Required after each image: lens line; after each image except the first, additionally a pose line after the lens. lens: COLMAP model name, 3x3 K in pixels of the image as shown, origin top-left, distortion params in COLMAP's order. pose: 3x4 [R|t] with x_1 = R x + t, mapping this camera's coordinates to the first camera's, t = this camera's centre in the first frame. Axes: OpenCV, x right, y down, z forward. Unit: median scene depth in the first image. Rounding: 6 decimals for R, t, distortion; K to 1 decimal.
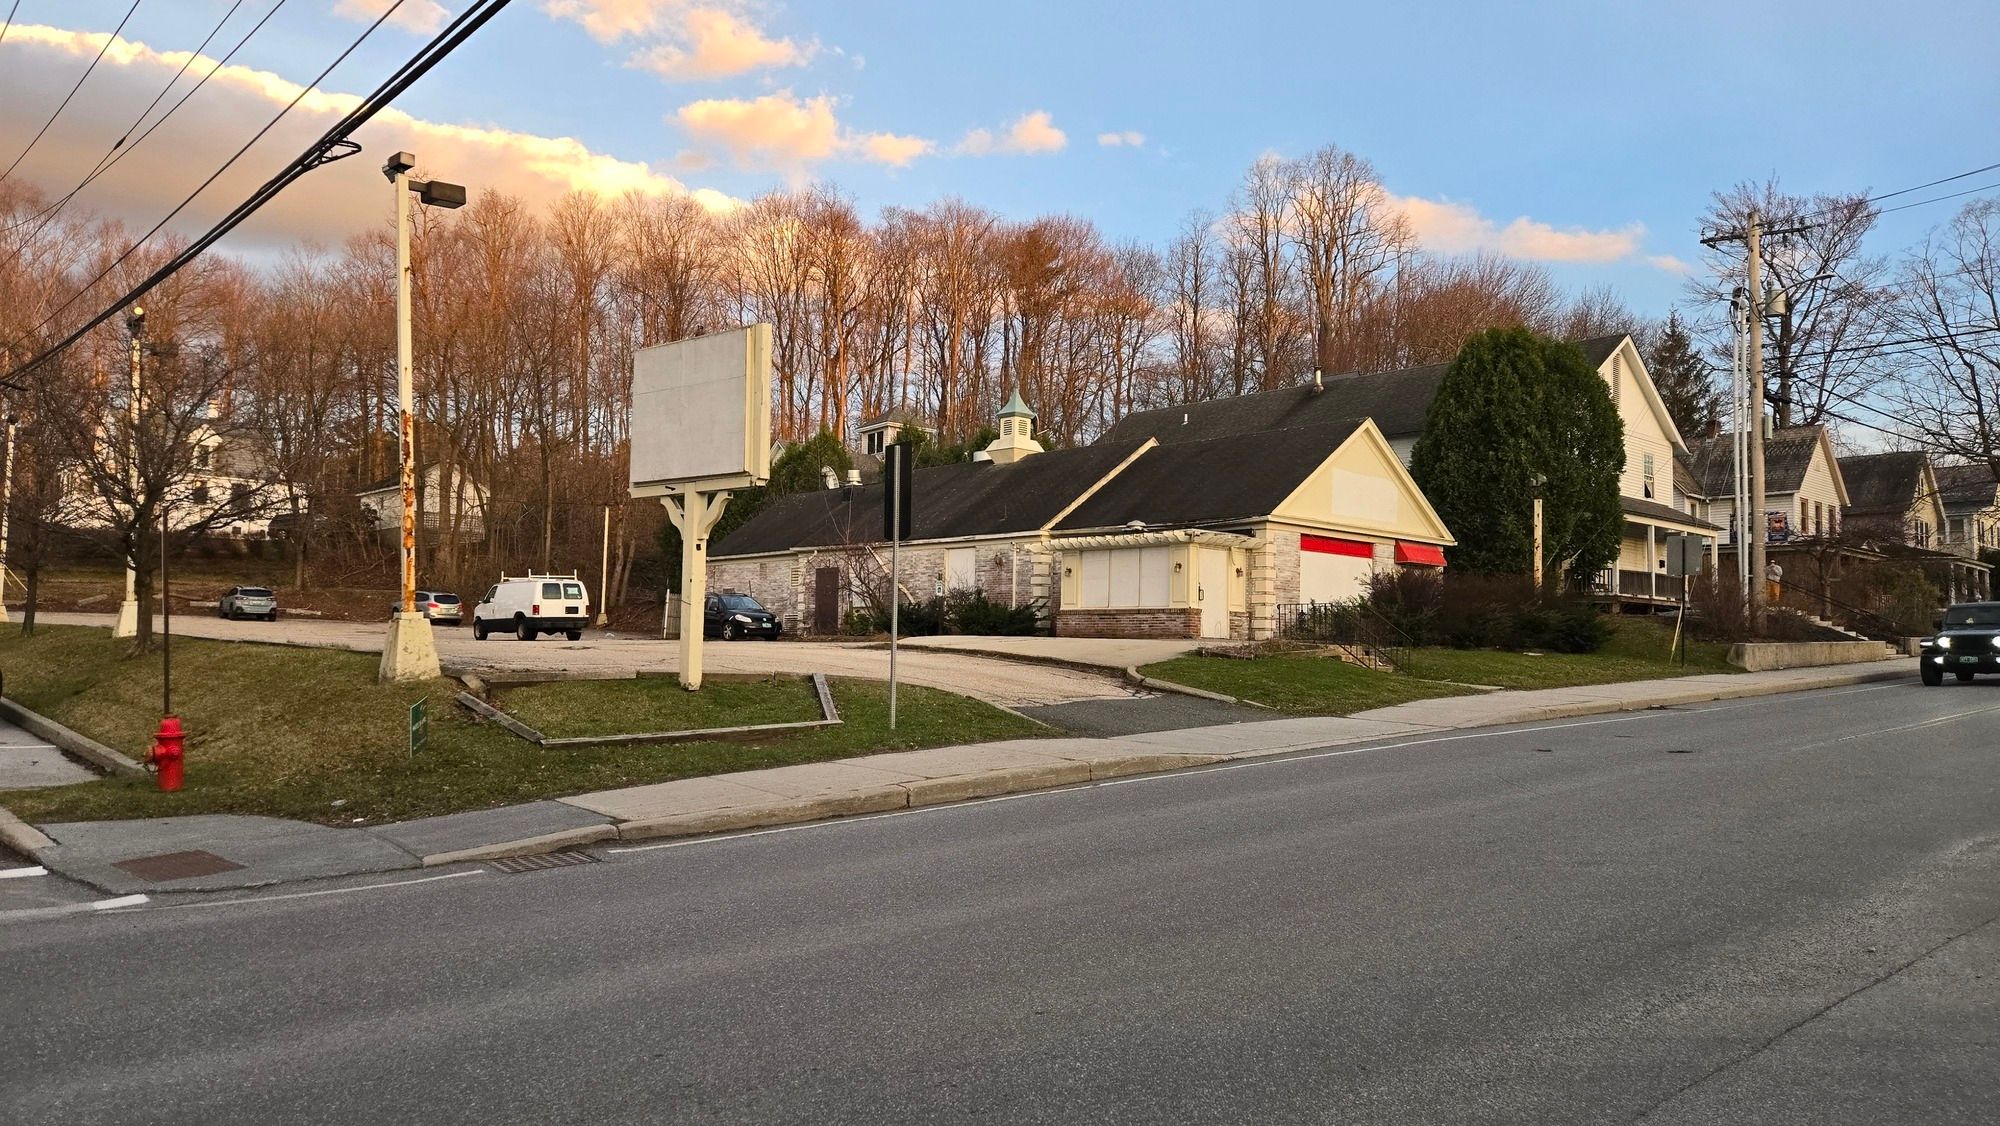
lens RADIAL K [[1320.3, 0, 996.1], [0, 1320.3, 567.7], [0, 0, 1]] dist [0.048181, -0.021909]
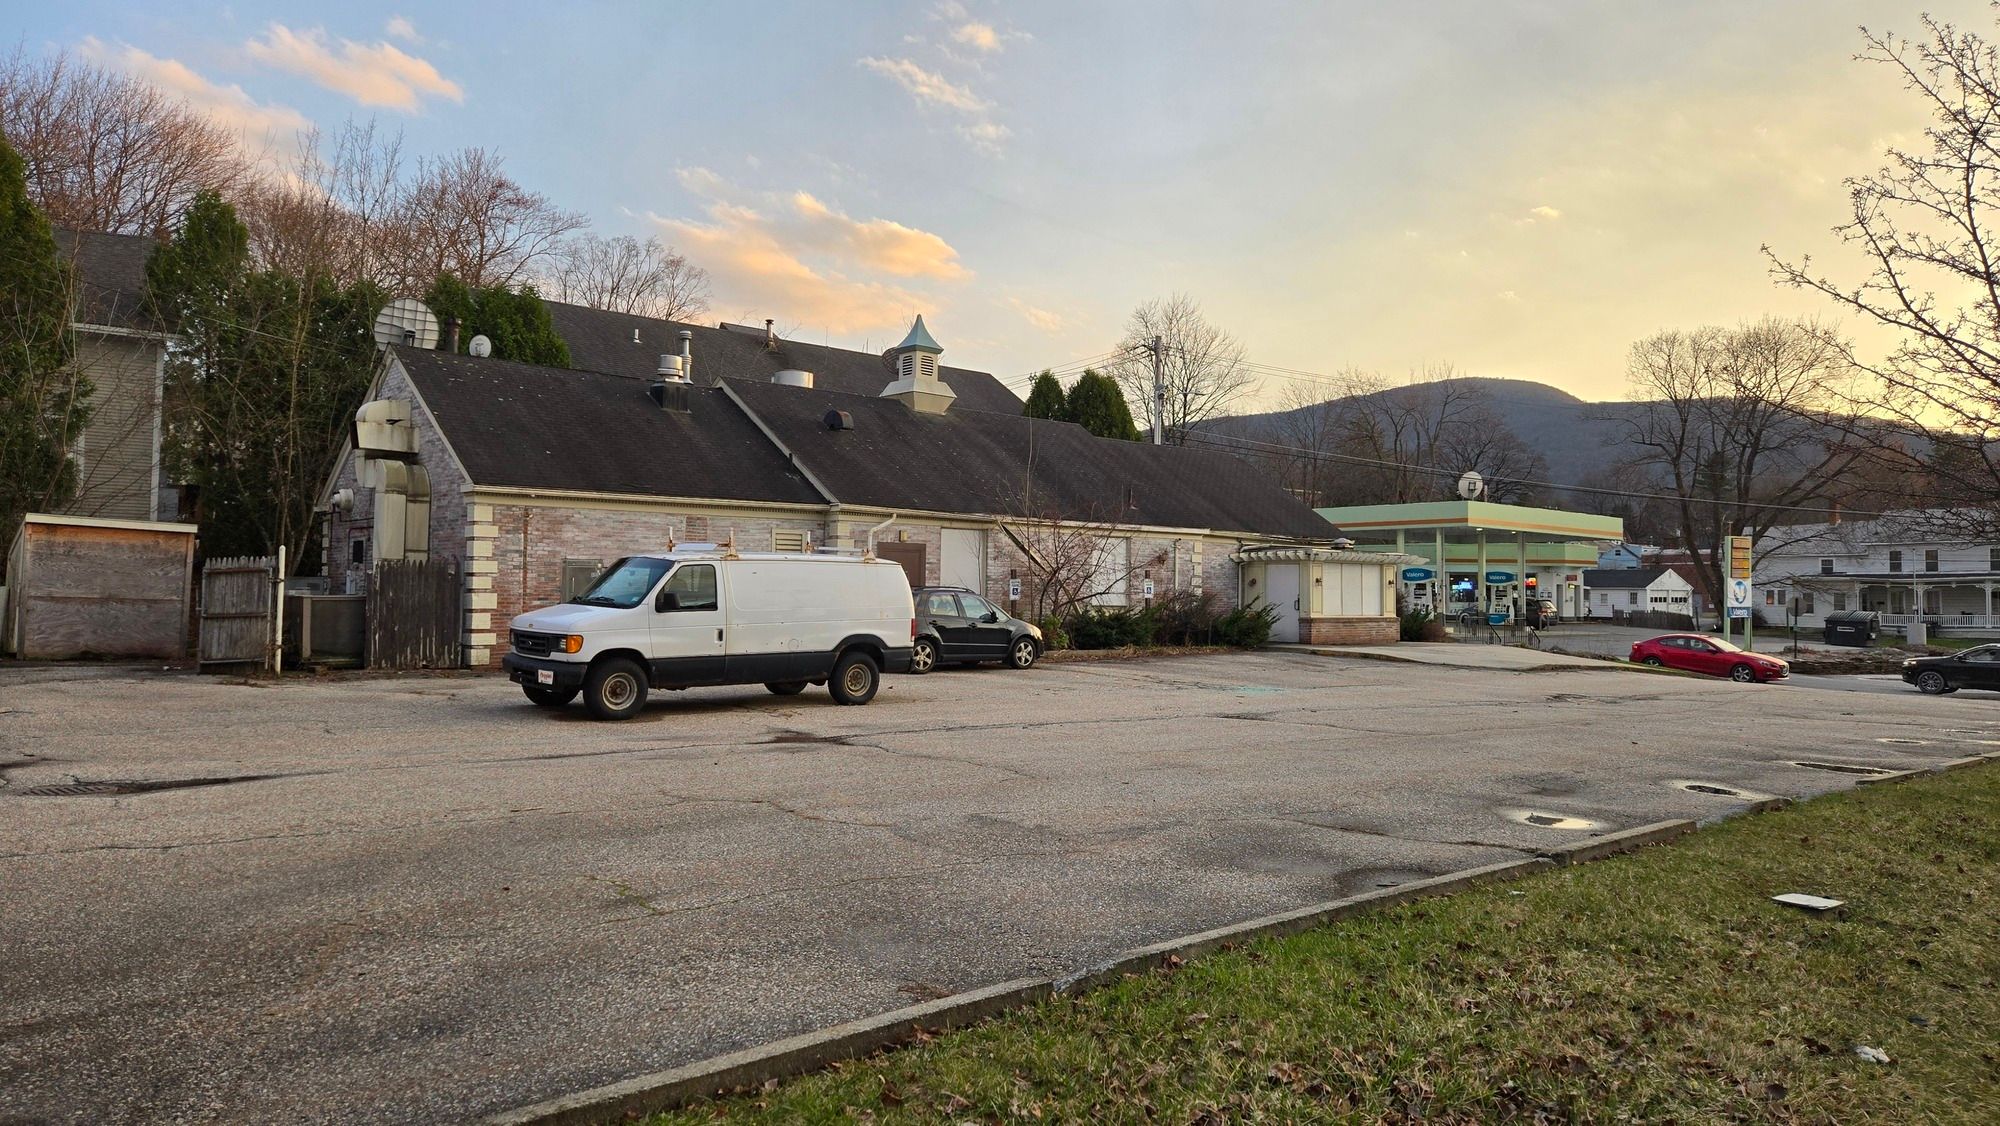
lens RADIAL K [[1320.3, 0, 989.3], [0, 1320.3, 556.1], [0, 0, 1]] dist [0.048181, -0.021909]
pose [[0.007893, 0.016224, 0.999837, -0.877472], [-0.068536, 0.997526, -0.015646, 0.015644], [-0.997617, -0.068401, 0.008985, 1.119924]]
